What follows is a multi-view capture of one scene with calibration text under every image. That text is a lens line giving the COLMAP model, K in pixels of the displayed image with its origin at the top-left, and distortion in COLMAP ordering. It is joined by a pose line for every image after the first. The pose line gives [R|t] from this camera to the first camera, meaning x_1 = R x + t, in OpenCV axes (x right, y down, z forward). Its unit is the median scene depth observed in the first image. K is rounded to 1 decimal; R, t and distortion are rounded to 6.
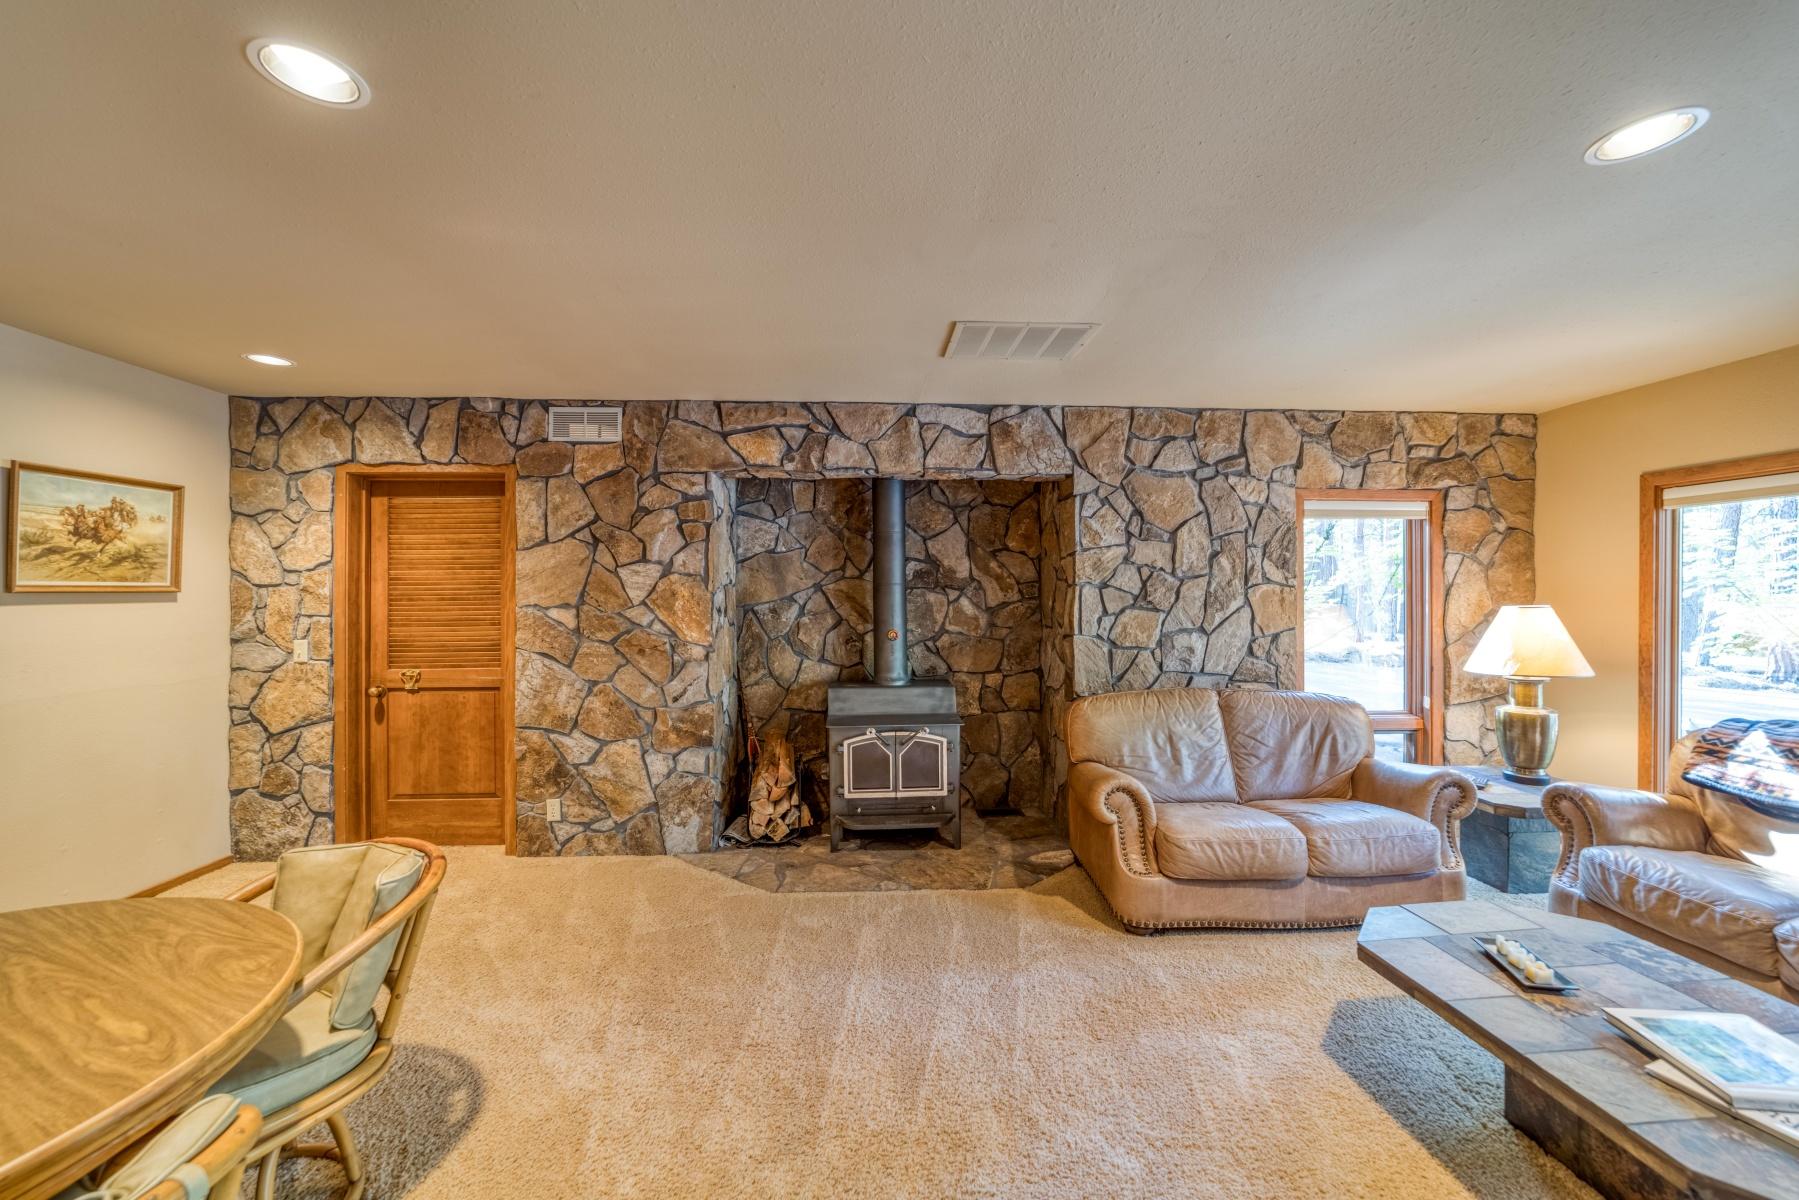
lens RADIAL K [[701.3, 0, 897.9], [0, 701.3, 605.7], [0, 0, 1]] dist [-0.026642, 0.010038]
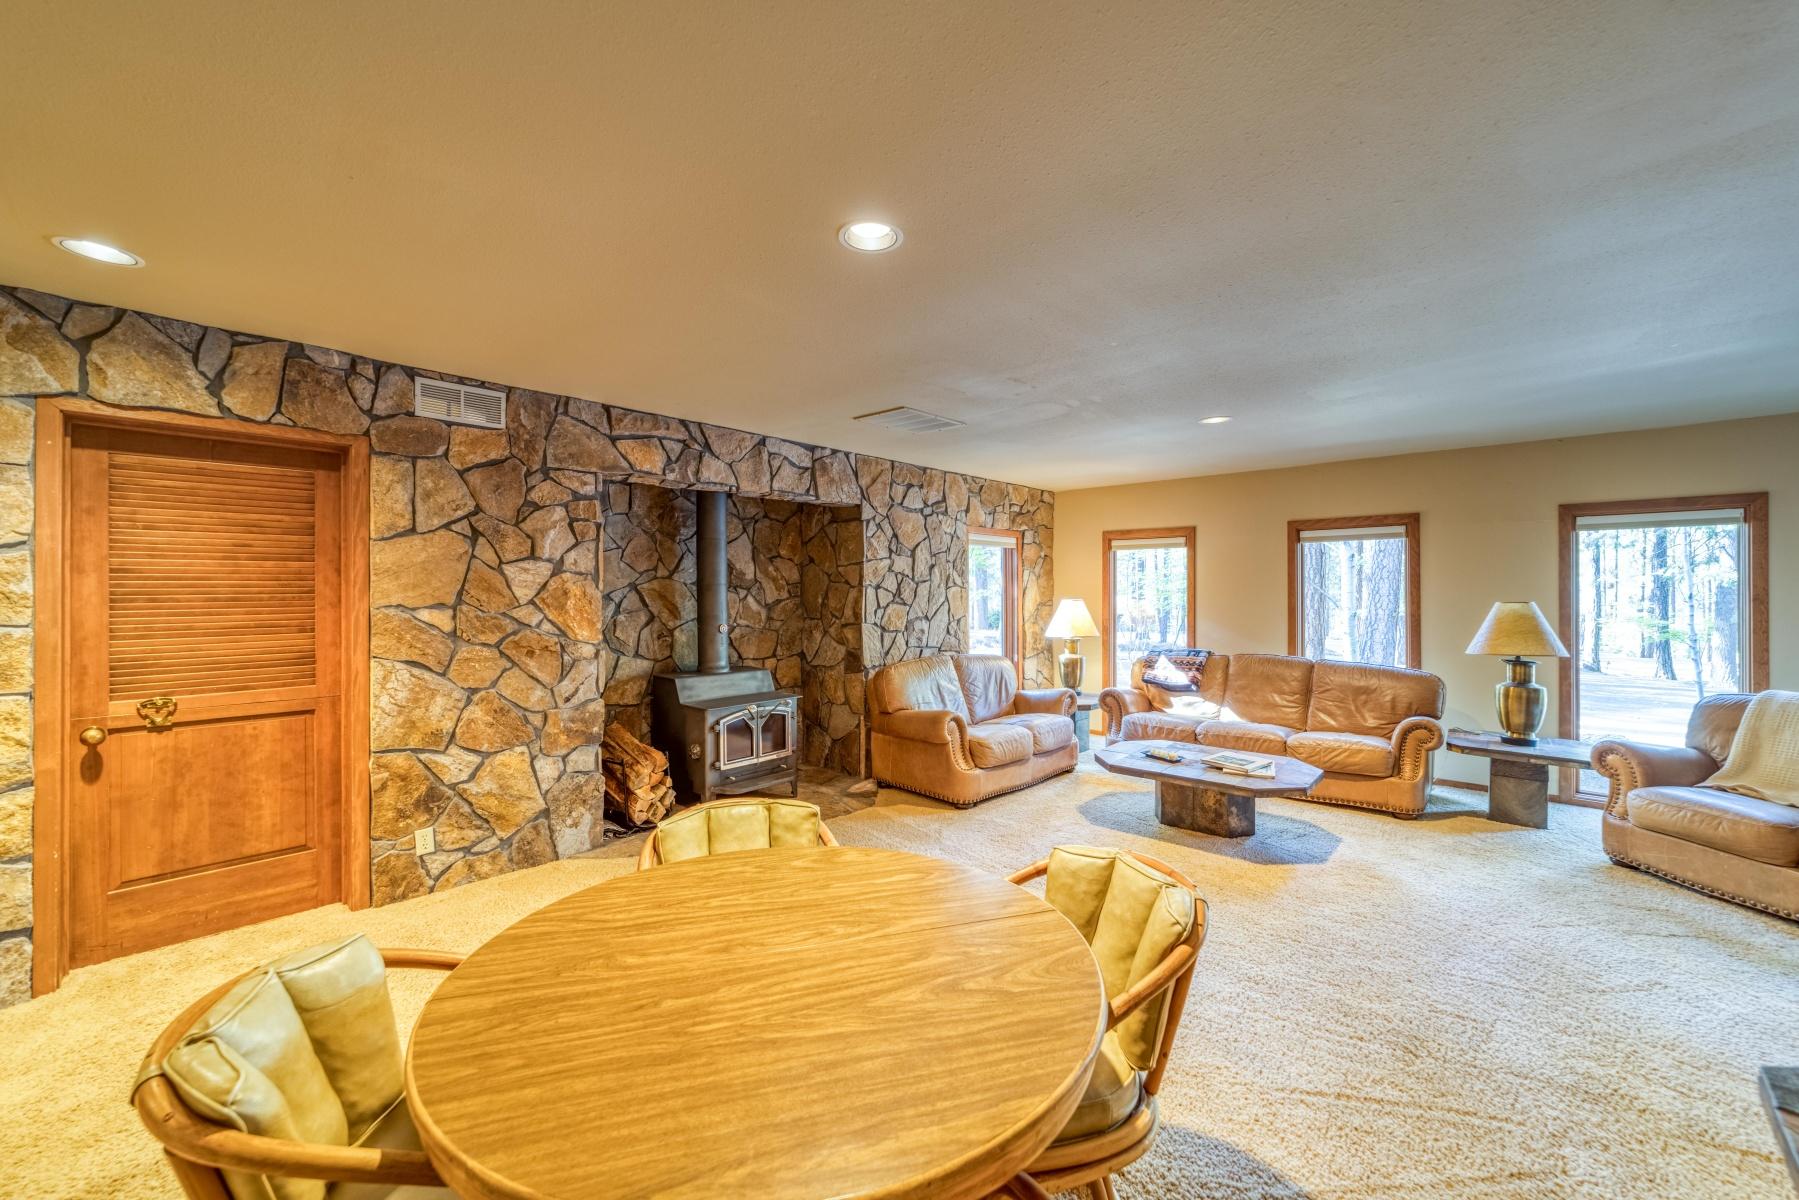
lens RADIAL K [[701.3, 0, 897.9], [0, 701.3, 605.7], [0, 0, 1]] dist [-0.026642, 0.010038]
pose [[0.725759, -0.011850, 0.687847, -0.652753], [0.010925, 0.999924, 0.005699, 0.000977], [-0.687862, 0.003378, 0.725833, -0.035305]]
